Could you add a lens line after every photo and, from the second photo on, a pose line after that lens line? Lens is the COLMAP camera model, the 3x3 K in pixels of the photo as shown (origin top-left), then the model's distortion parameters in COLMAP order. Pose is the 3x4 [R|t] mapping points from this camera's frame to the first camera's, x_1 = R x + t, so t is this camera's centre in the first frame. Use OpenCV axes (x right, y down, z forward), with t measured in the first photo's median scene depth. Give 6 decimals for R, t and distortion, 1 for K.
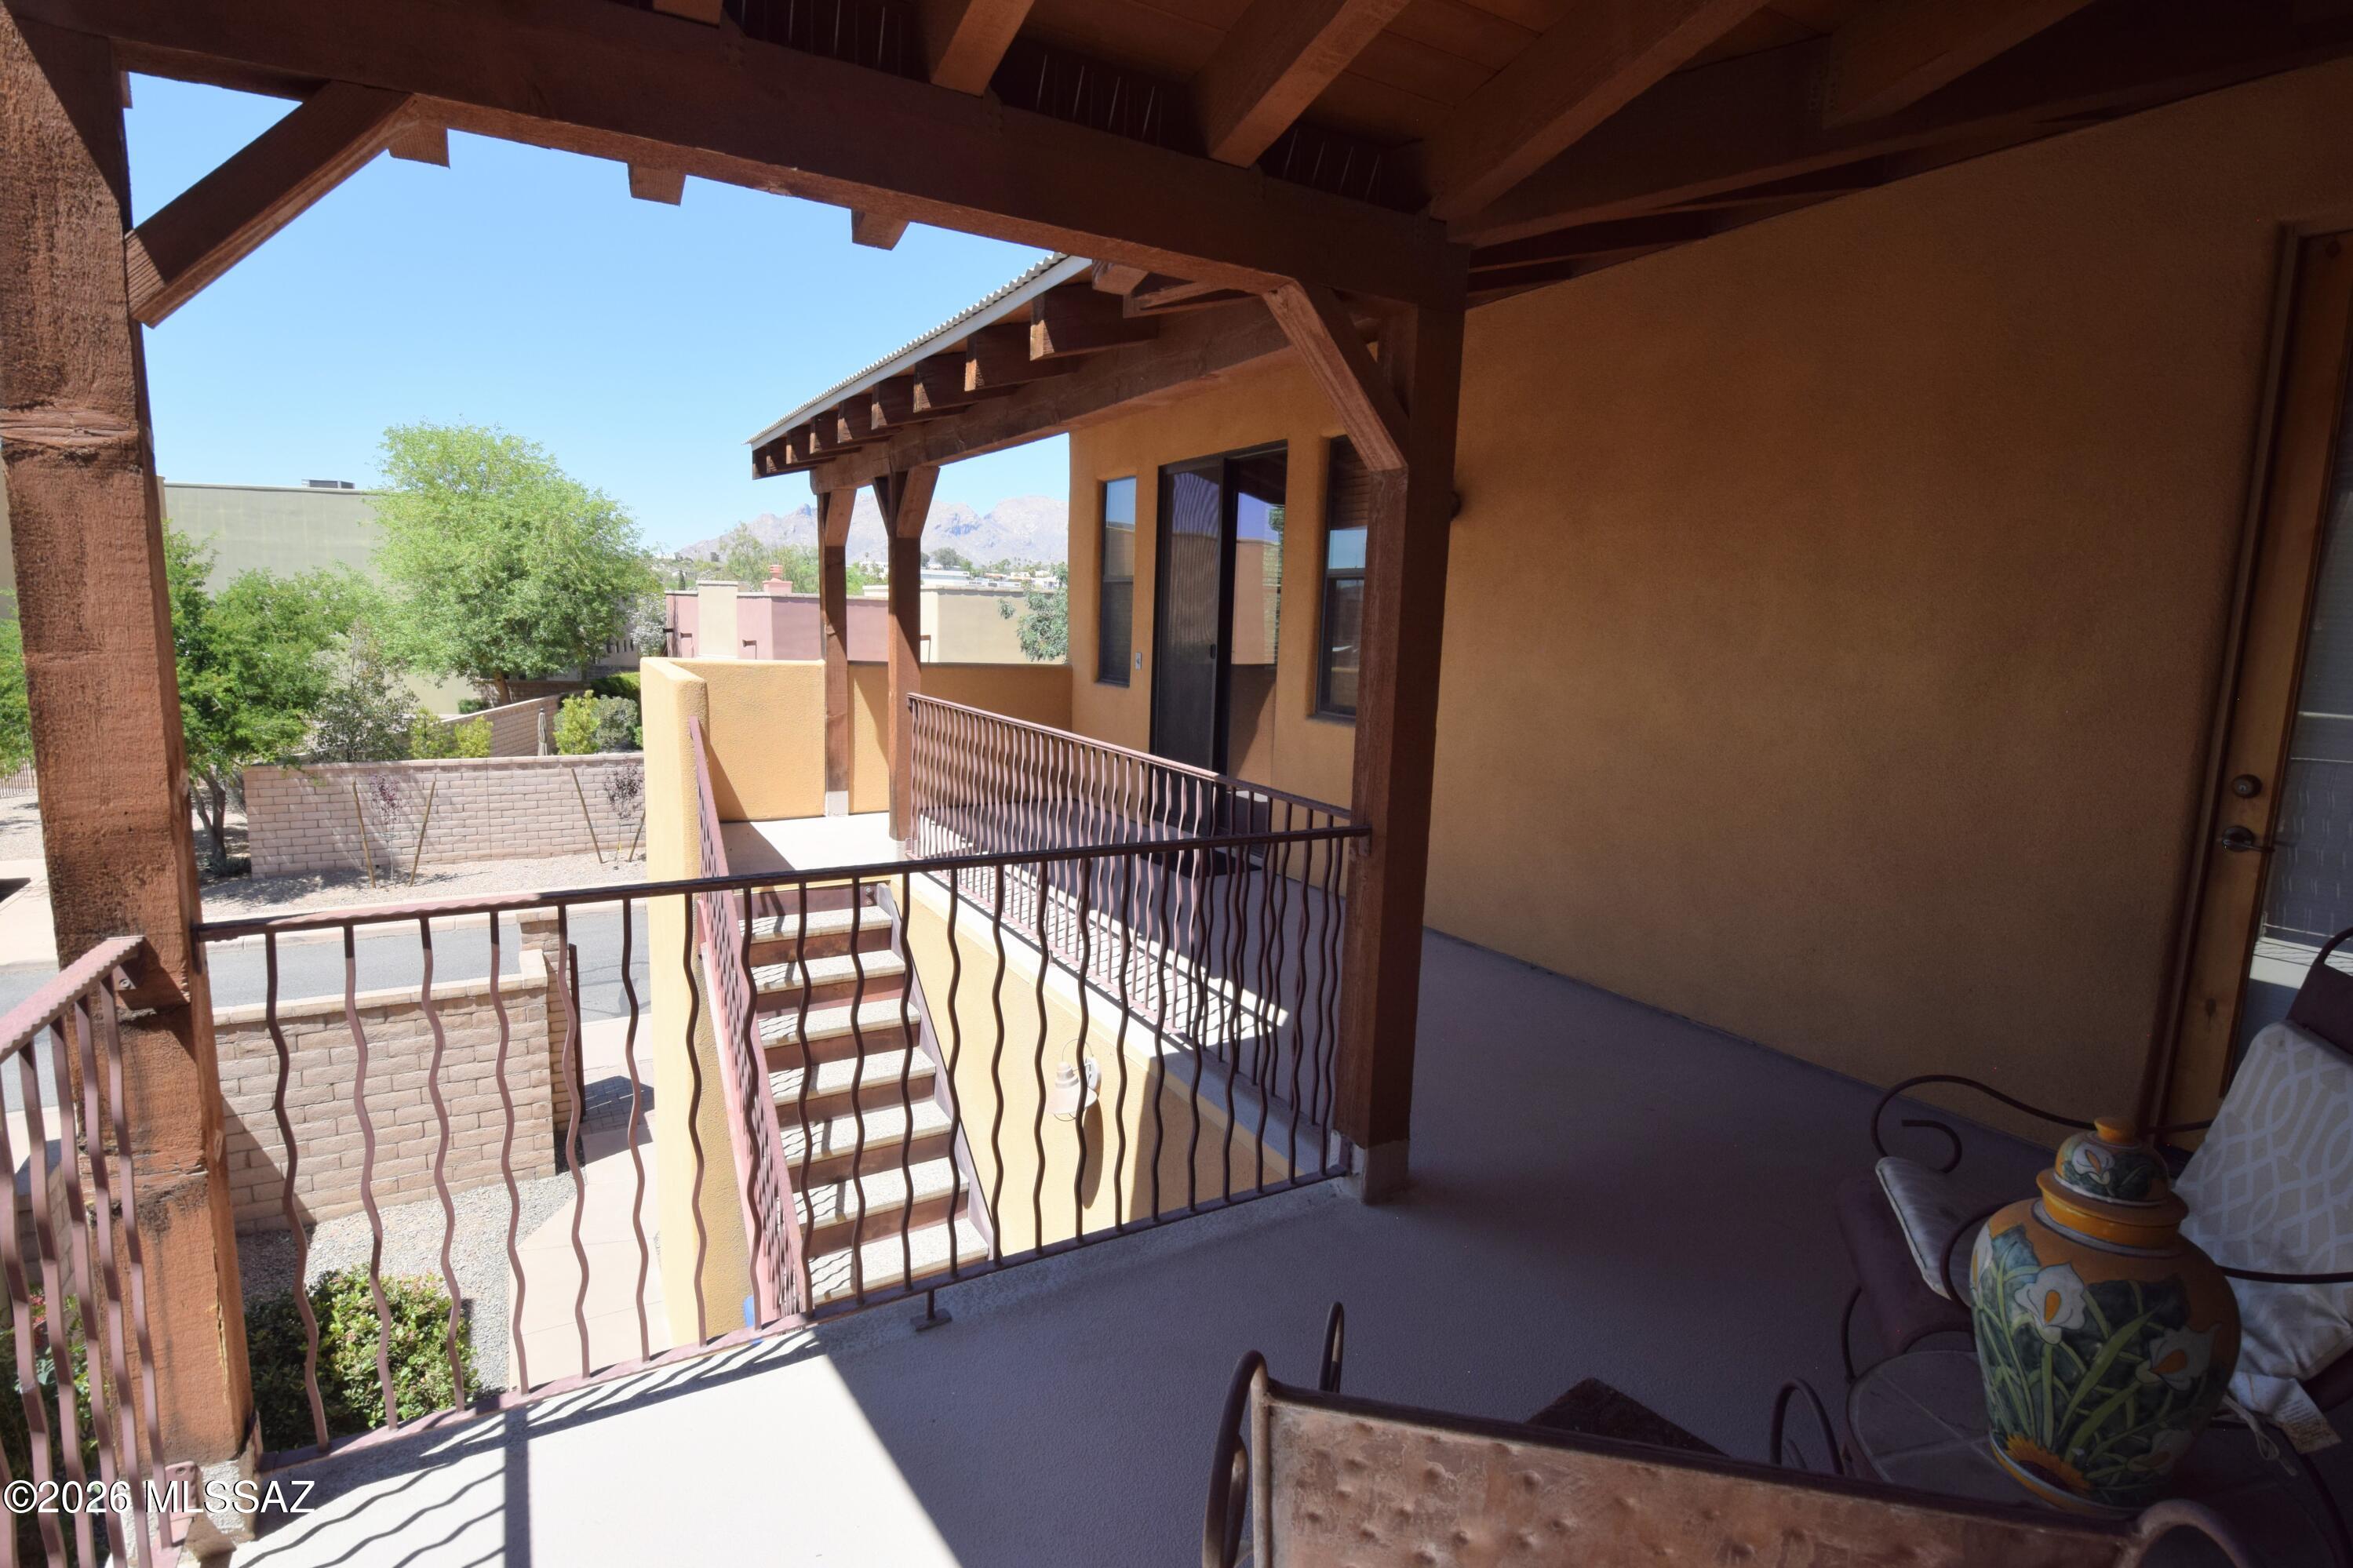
lens RADIAL K [[1109.5, 0, 1182.5], [0, 1109.5, 783.9], [0, 0, 1]] dist [0.017504, -0.026601]
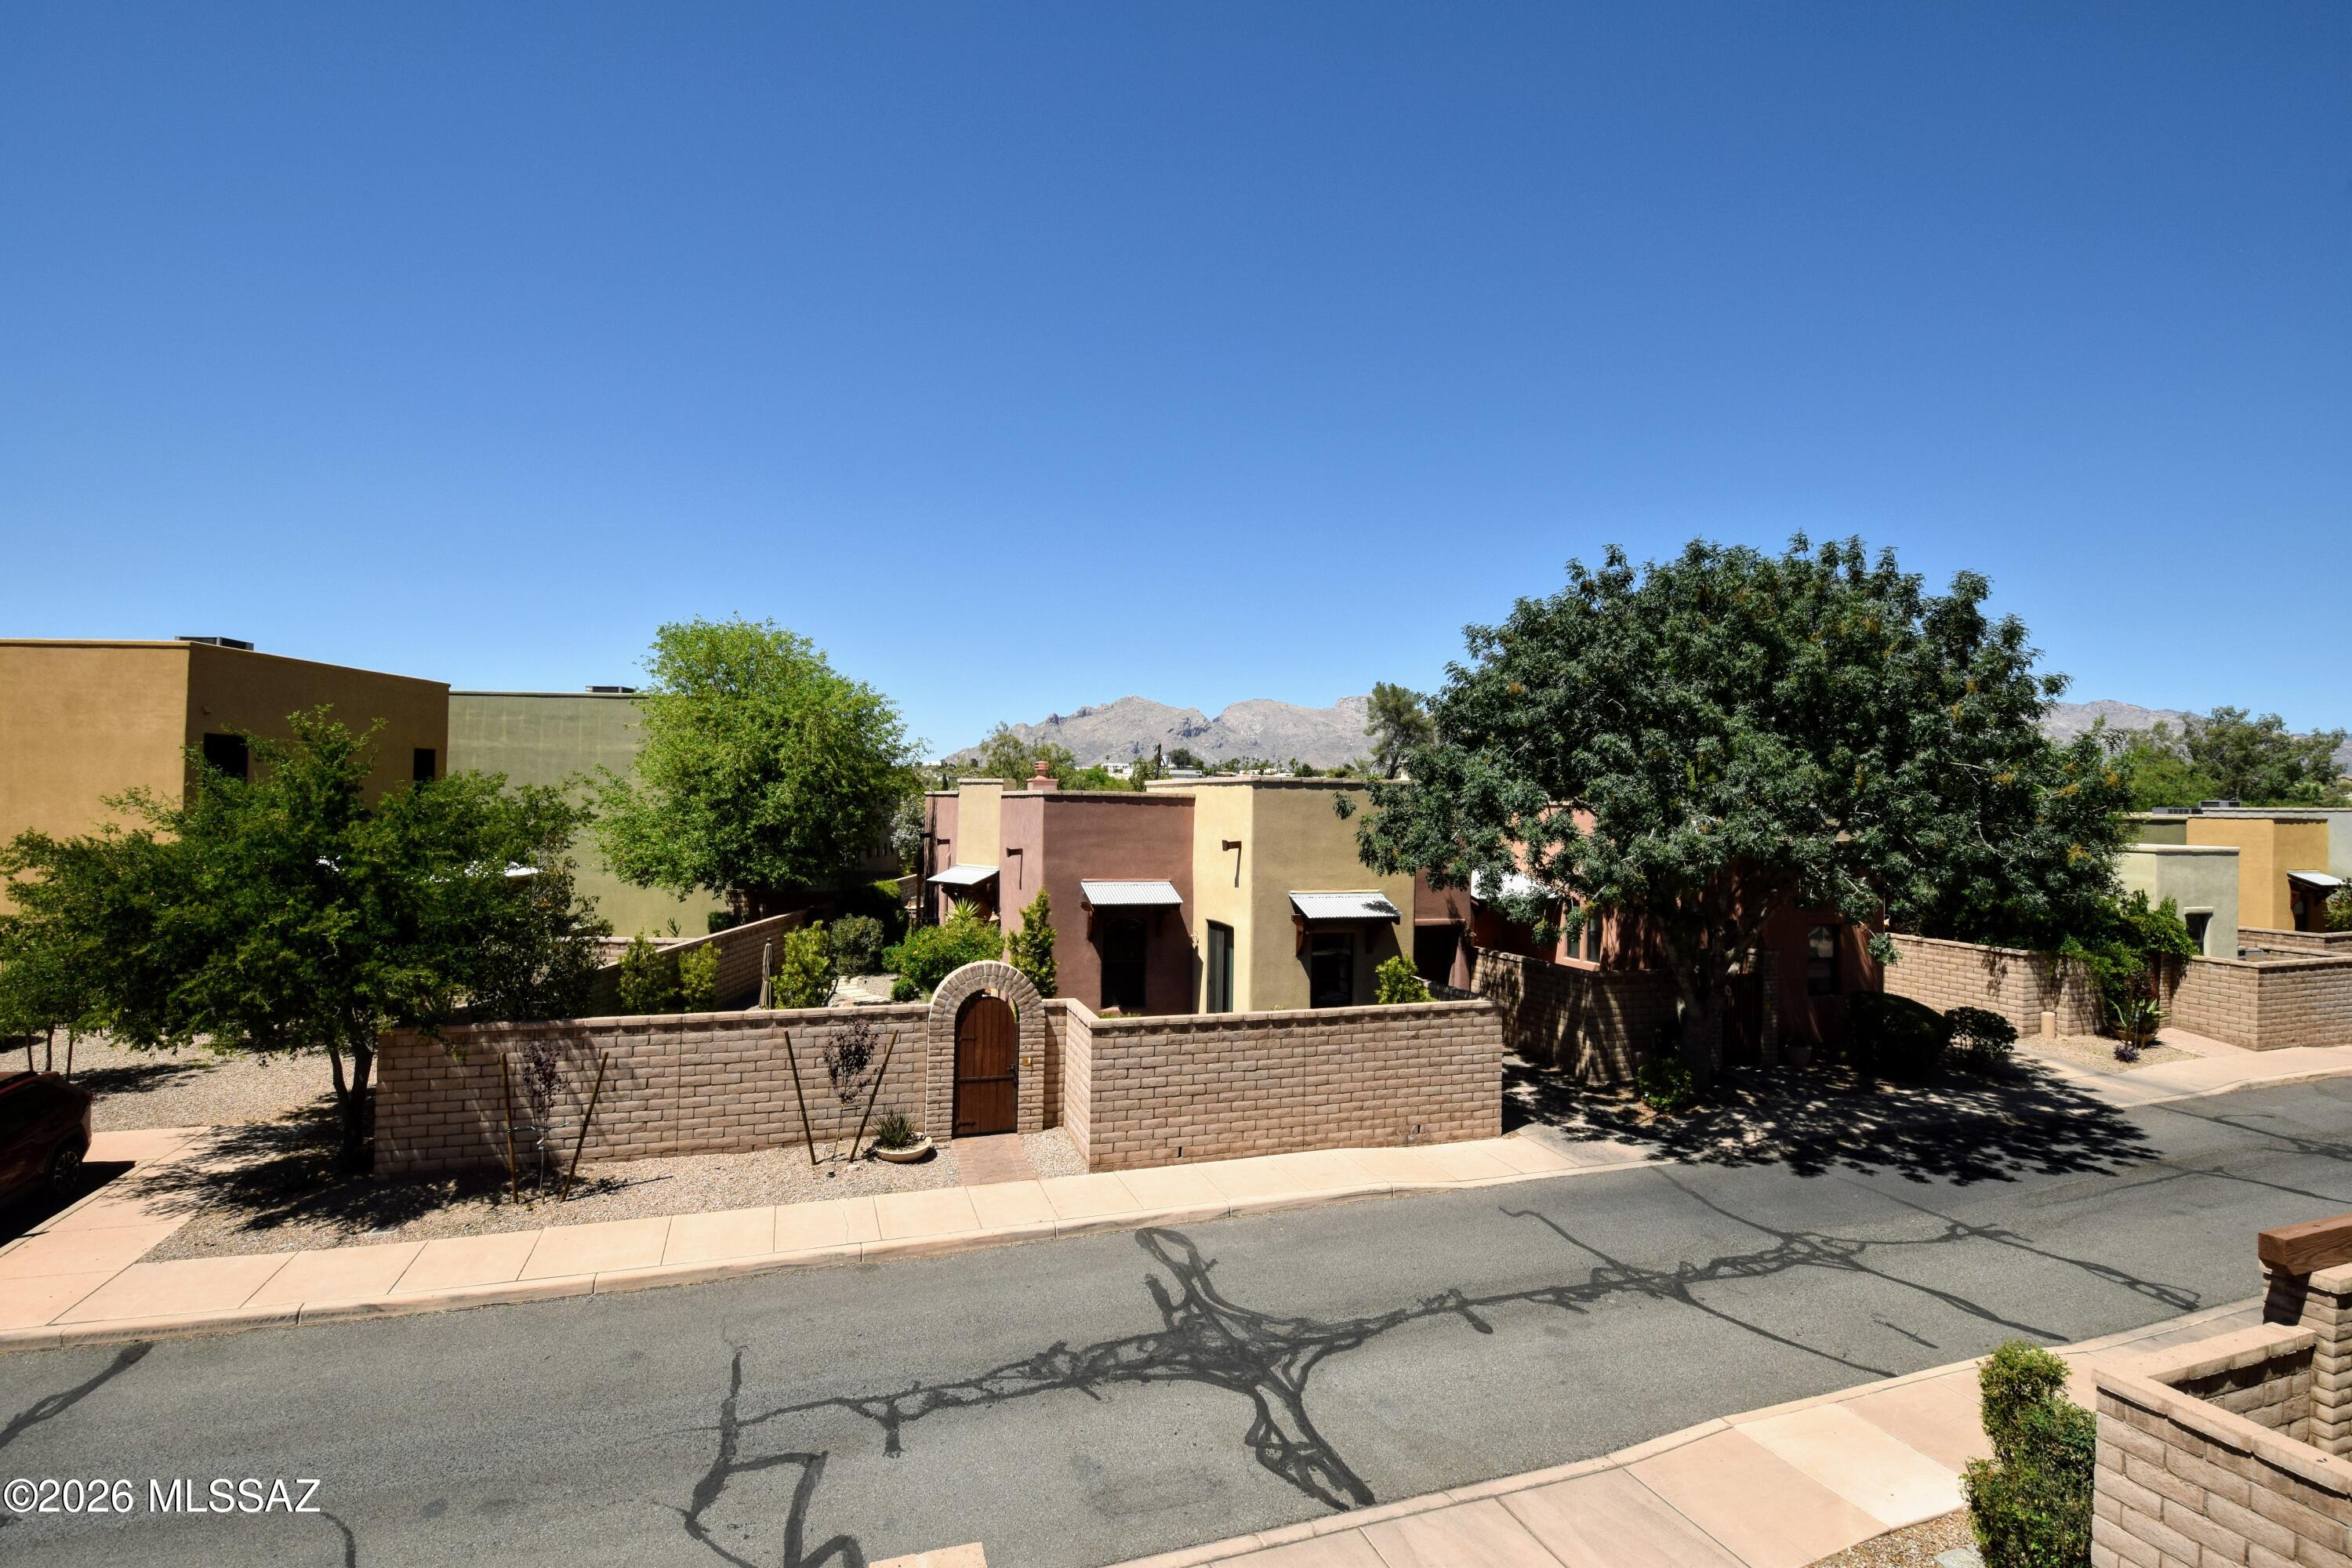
lens RADIAL K [[1098.1, 0, 1184.1], [0, 1098.1, 779.3], [0, 0, 1]] dist [0.009160, -0.019808]
pose [[0.979297, -0.020220, -0.201415, -0.091630], [-0.015928, 0.984217, -0.176247, -0.034275], [0.201799, 0.175806, 0.963519, 0.209649]]
